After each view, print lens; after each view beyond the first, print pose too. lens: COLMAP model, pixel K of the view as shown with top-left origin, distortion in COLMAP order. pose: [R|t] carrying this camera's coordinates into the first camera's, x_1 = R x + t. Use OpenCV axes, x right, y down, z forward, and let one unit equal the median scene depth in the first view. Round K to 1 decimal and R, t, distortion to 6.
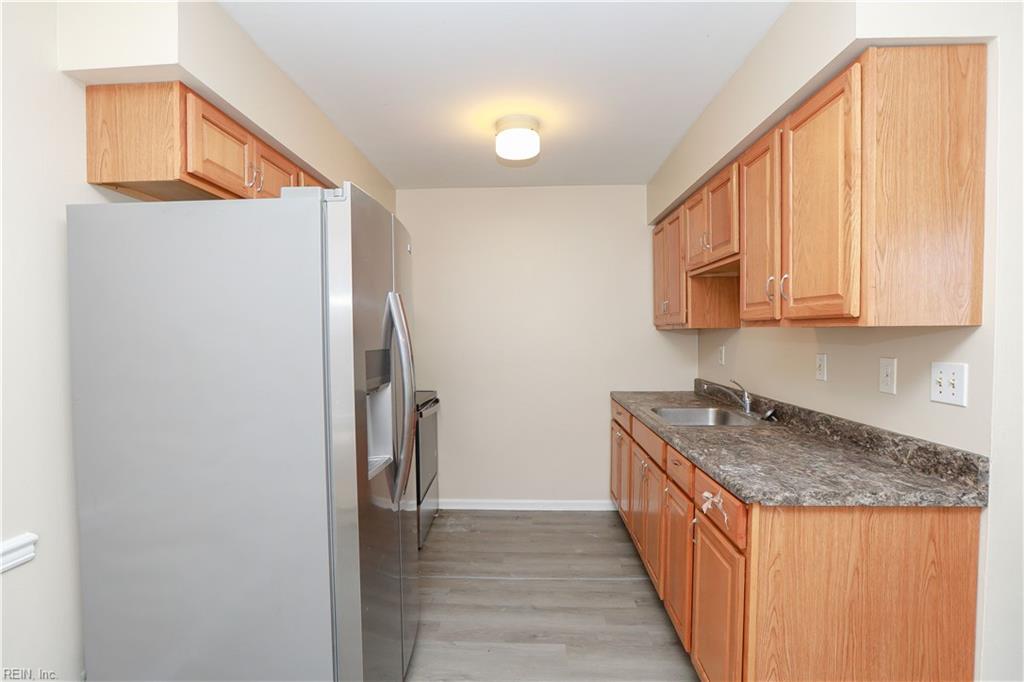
lens RADIAL K [[489.1, 0, 502.8], [0, 489.1, 346.0], [0, 0, 1]] dist [-0.050878, 0.013053]
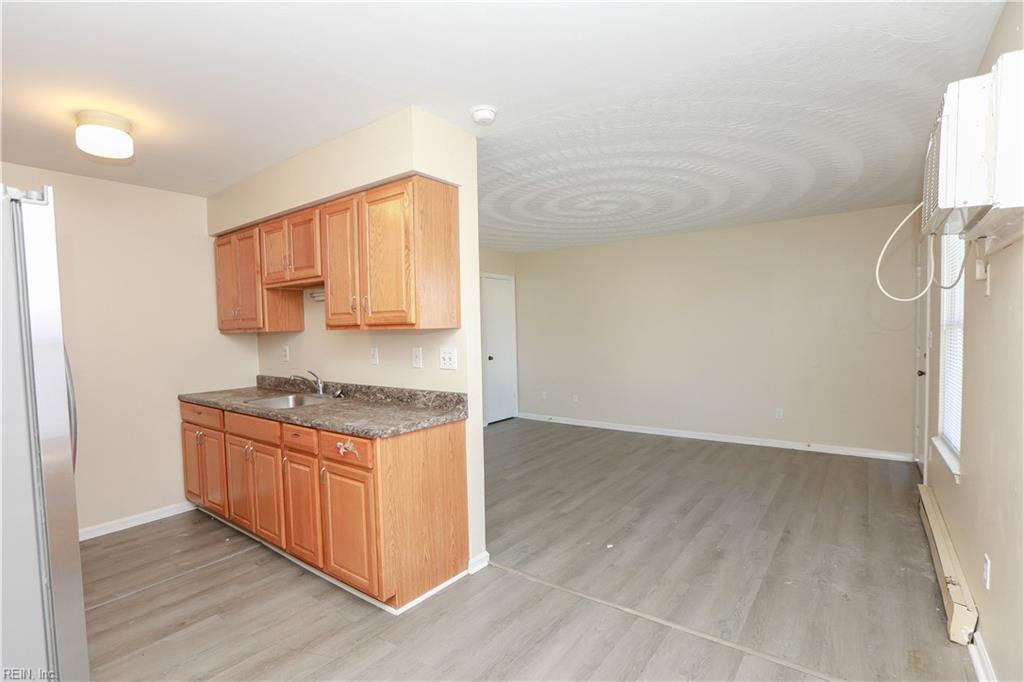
lens RADIAL K [[486.6, 0, 508.2], [0, 486.6, 336.8], [0, 0, 1]] dist [-0.079802, 0.000220]
pose [[0.528010, -0.020974, 0.848979, -0.388813], [0.041603, 0.999133, -0.001191, 0.002972], [-0.848219, 0.035949, 0.528425, -0.159018]]
